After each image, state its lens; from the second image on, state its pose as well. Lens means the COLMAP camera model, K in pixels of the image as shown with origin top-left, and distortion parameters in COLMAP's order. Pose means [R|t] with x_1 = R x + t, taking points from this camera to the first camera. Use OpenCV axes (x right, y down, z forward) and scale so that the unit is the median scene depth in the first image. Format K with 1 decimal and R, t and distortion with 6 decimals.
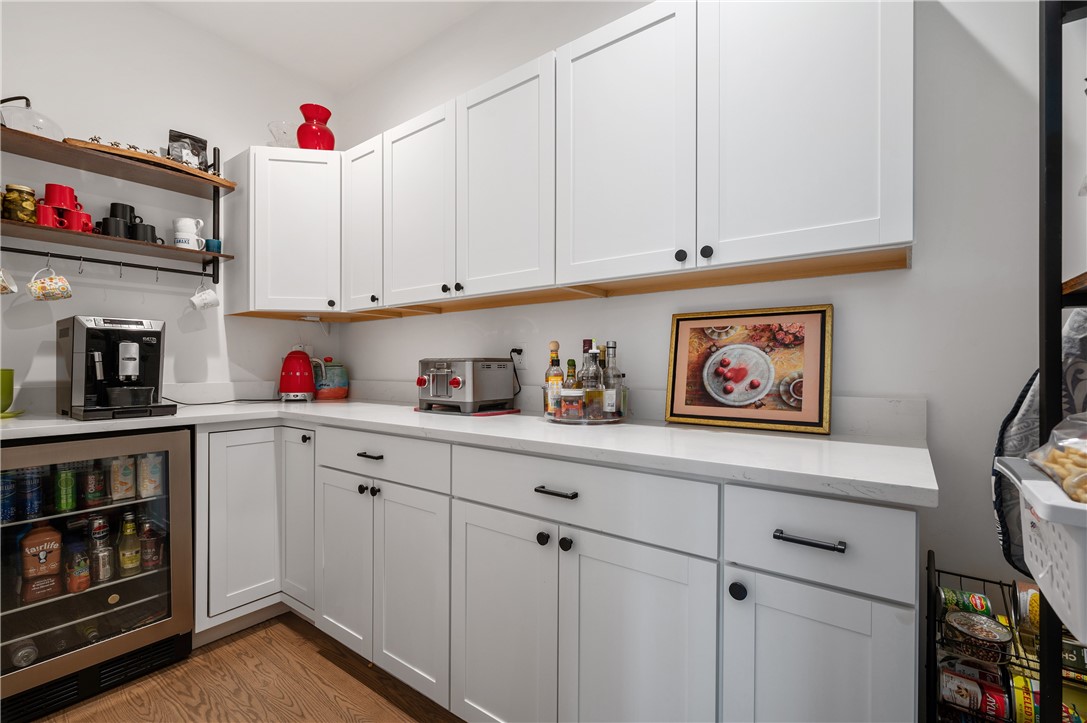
lens RADIAL K [[501.5, 0, 541.9], [0, 501.5, 363.8], [0, 0, 1]] dist [0.000359, 0.001396]
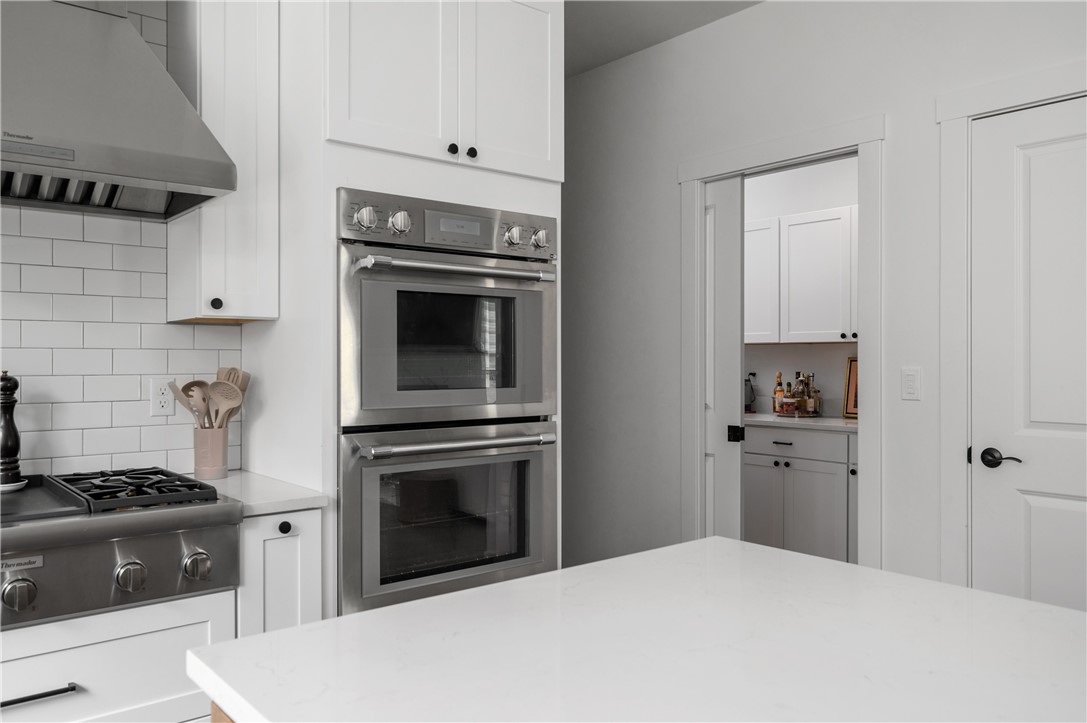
lens RADIAL K [[803.6, 0, 539.0], [0, 803.6, 364.9], [0, 0, 1]] dist [0.011623, 0.001087]
pose [[0.971636, -0.003109, -0.236462, -0.135204], [0.004930, 0.999963, 0.007110, -0.099487], [0.236431, -0.008074, 0.971615, -2.105259]]
